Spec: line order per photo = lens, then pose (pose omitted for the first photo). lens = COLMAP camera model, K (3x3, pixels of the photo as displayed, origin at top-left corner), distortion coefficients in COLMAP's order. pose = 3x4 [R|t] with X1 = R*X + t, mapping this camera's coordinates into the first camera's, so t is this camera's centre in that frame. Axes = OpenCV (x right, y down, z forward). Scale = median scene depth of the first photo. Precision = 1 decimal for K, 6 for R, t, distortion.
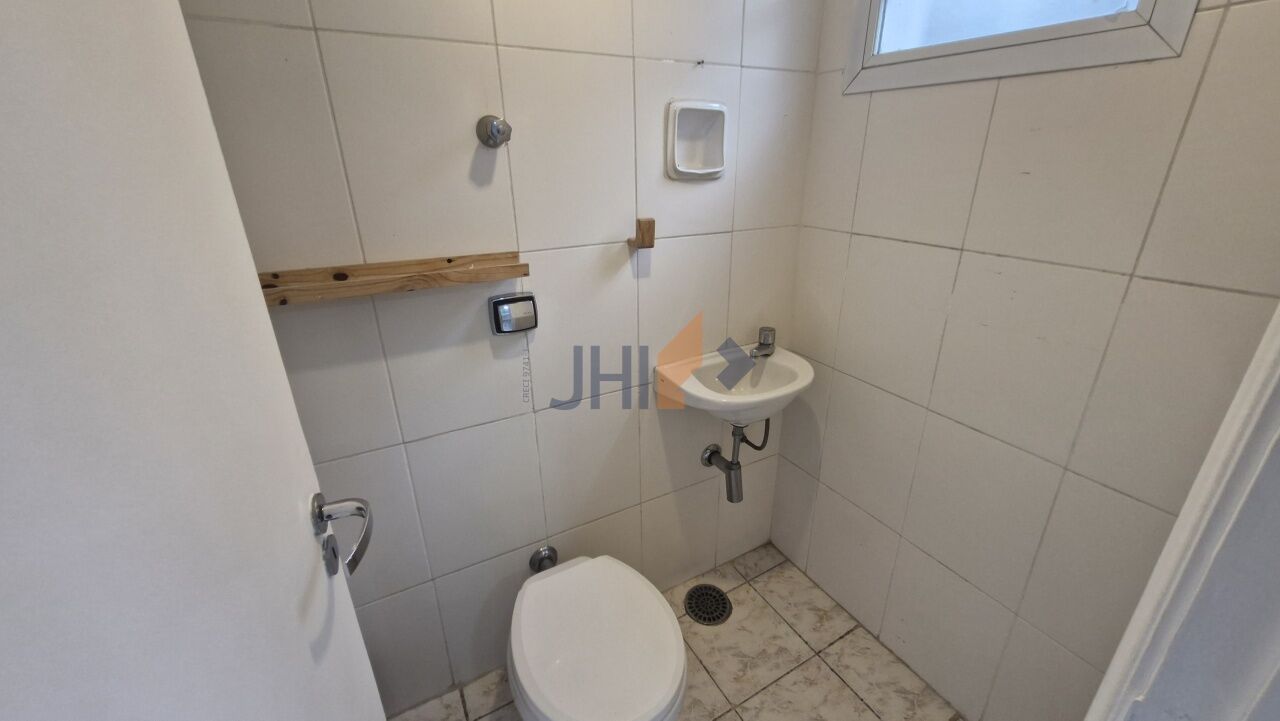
lens RADIAL K [[511.6, 0, 642.9], [0, 511.6, 357.6], [0, 0, 1]] dist [0.003355, 0.000067]
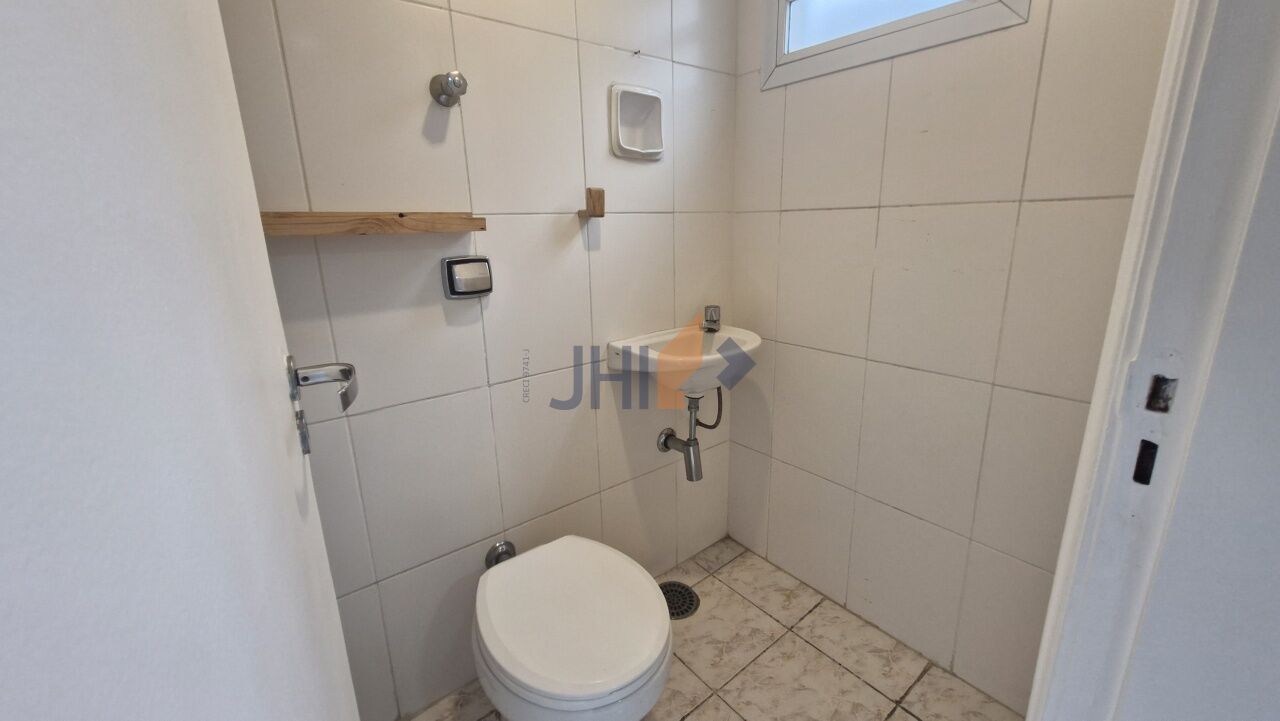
lens RADIAL K [[511.6, 0, 641.1], [0, 511.6, 356.4], [0, 0, 1]] dist [0.003355, 0.000067]
pose [[0.986830, -0.051109, 0.153474, -0.075206], [0.070925, 0.989421, -0.126550, 0.192075], [-0.145383, 0.135769, 0.980016, 0.011878]]
